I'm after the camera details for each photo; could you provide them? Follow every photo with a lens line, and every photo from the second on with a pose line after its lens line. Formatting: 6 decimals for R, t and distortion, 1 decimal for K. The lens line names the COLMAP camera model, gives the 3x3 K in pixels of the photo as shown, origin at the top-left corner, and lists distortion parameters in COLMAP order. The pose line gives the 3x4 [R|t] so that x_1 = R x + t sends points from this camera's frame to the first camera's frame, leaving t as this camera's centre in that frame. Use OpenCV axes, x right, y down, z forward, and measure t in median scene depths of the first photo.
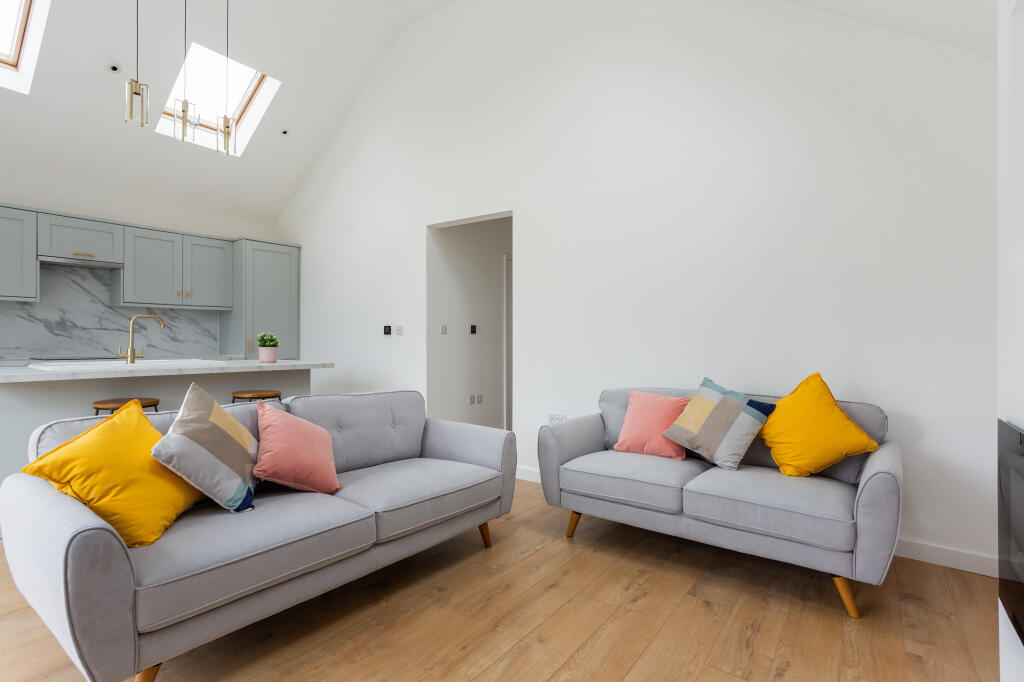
lens RADIAL K [[514.4, 0, 498.8], [0, 514.4, 338.2], [0, 0, 1]] dist [0.022181, 0.000490]
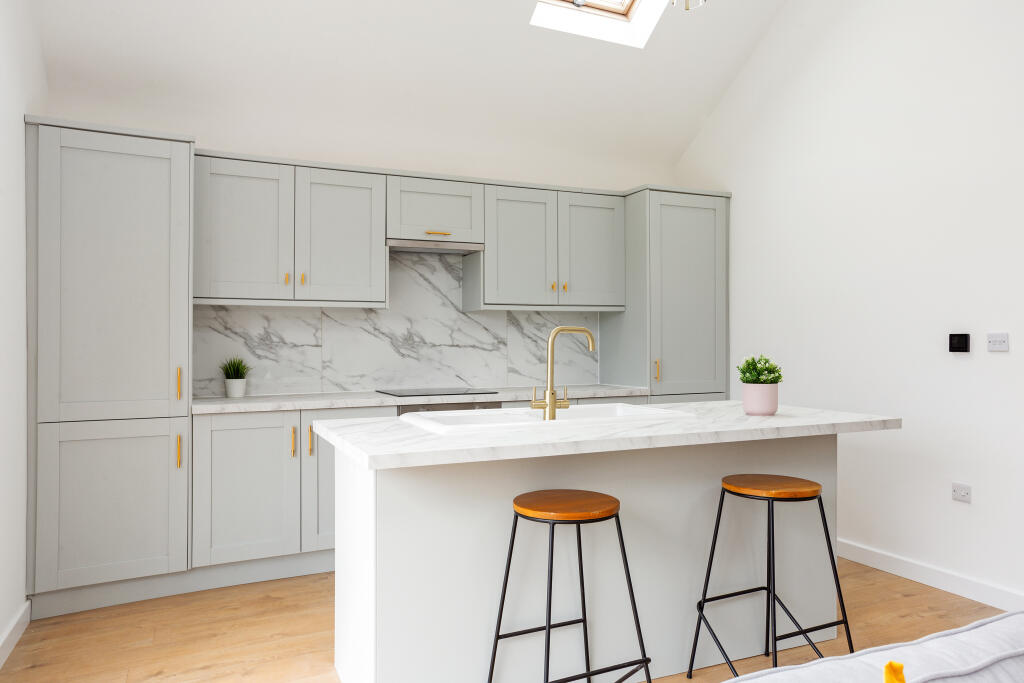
lens RADIAL K [[683.7, 0, 512.0], [0, 683.7, 341.5], [0, 0, 1]] dist [-0.043062, 0.000429]
pose [[0.892893, -0.010906, -0.450136, -0.311230], [0.011183, 0.999935, -0.002042, -0.020790], [0.450129, -0.003210, 0.892958, 0.264691]]
